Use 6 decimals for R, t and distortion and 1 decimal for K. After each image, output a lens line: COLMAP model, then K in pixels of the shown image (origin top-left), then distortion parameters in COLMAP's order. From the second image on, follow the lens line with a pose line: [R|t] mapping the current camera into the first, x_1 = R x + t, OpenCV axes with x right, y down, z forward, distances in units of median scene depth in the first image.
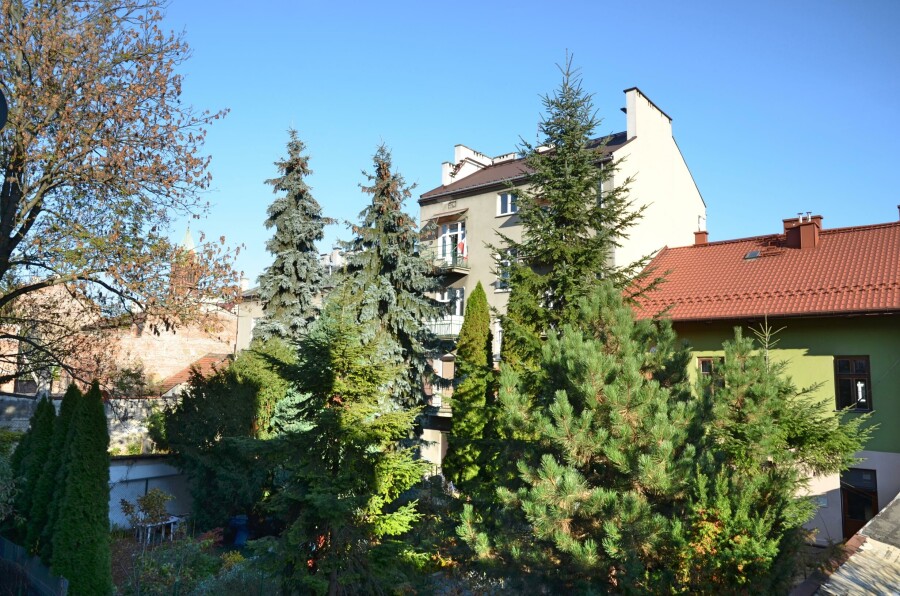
lens RADIAL K [[632.8, 0, 450.9], [0, 632.8, 299.6], [0, 0, 1]] dist [-0.006691, -0.001432]
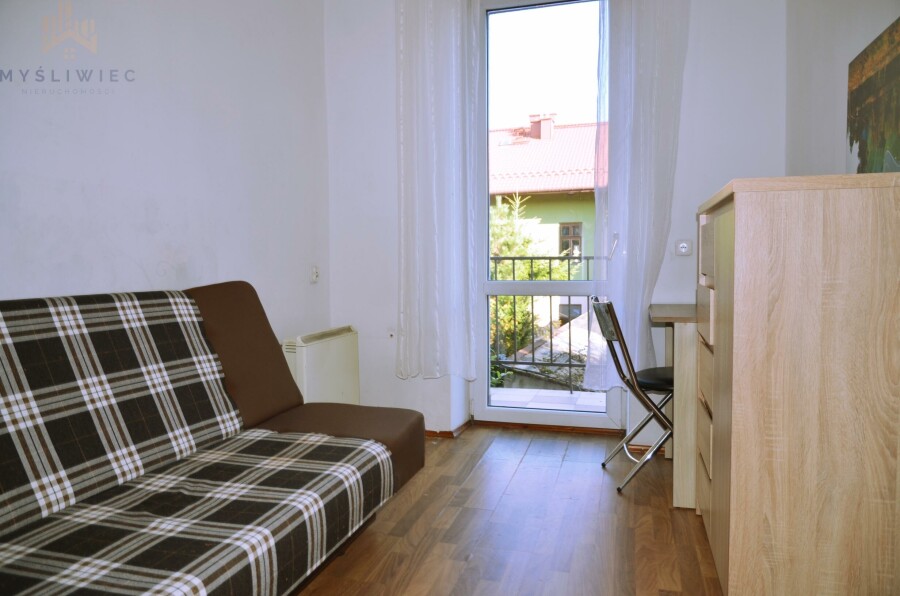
lens RADIAL K [[632.8, 0, 448.4], [0, 632.8, 300.6], [0, 0, 1]] dist [-0.006691, -0.001432]
pose [[0.932196, -0.051090, 0.358329, -0.151530], [-0.016448, 0.982986, 0.182940, 0.015717], [-0.361579, -0.176430, 0.915496, -0.259001]]
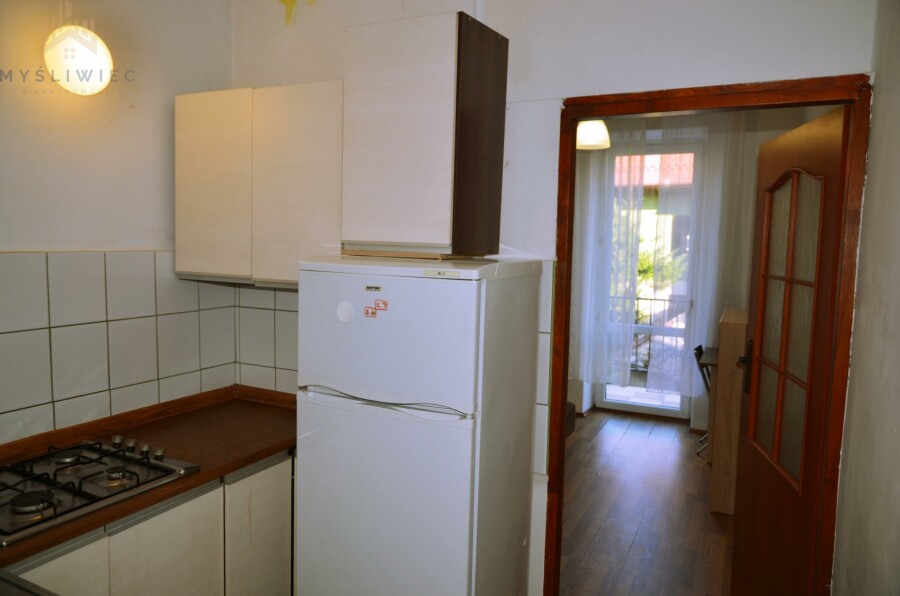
lens RADIAL K [[632.8, 0, 451.8], [0, 632.8, 295.9], [0, 0, 1]] dist [-0.006691, -0.001432]
pose [[0.978900, -0.016584, 0.203668, -0.225915], [-0.029239, 0.975078, 0.219929, -0.047457], [-0.202239, -0.221243, 0.954018, -0.393010]]
